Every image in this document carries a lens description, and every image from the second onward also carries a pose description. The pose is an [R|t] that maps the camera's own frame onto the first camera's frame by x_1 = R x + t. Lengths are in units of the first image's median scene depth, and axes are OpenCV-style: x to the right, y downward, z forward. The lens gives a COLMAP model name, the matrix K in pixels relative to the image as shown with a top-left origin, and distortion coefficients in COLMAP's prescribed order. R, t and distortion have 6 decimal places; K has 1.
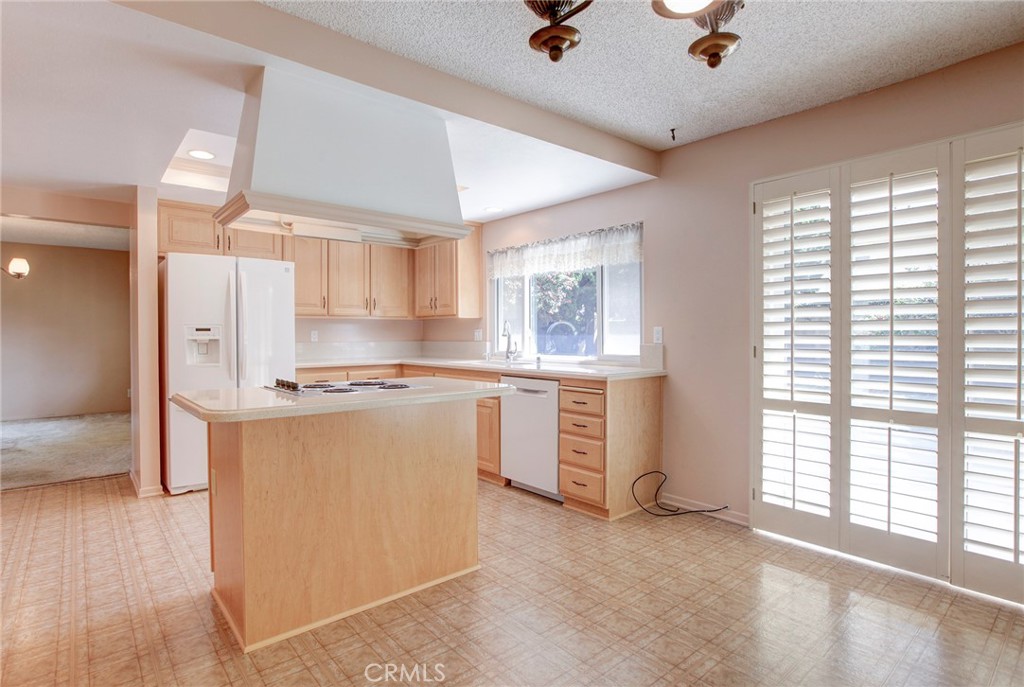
lens RADIAL K [[533.6, 0, 508.1], [0, 533.6, 342.0], [0, 0, 1]] dist [-0.029962, 0.004729]
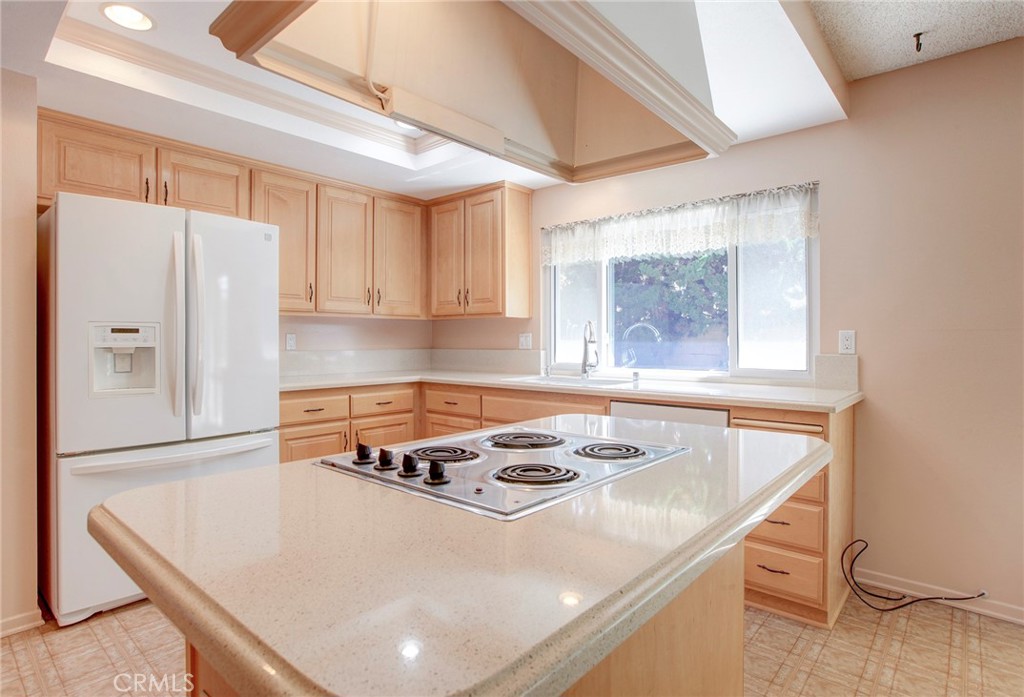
lens RADIAL K [[530.1, 0, 513.4], [0, 530.1, 340.6], [0, 0, 1]] dist [-0.021622, 0.006298]
pose [[0.986933, 0.002687, 0.161111, -0.236279], [-0.000440, 0.999902, -0.013977, -0.004212], [-0.161133, 0.013723, 0.986837, 0.345164]]
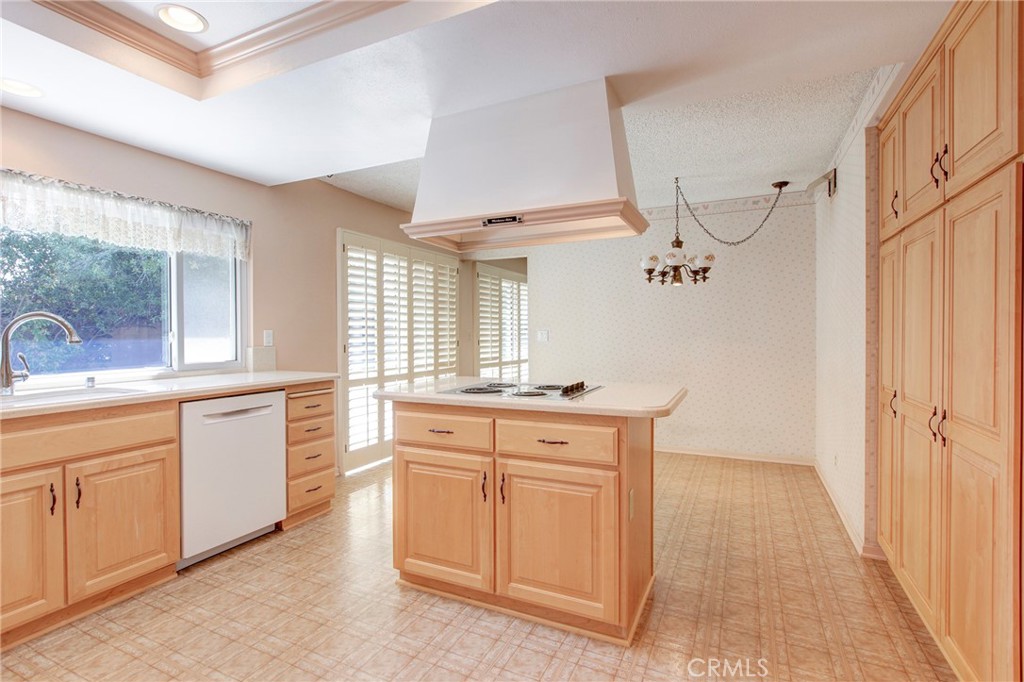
lens RADIAL K [[487.3, 0, 511.1], [0, 487.3, 340.9], [0, 0, 1]] dist [-0.050139, 0.002061]
pose [[-0.425265, -0.006864, 0.905043, -0.669773], [0.024094, 0.999531, 0.018902, -0.011982], [-0.904748, 0.029844, -0.424901, 0.851036]]
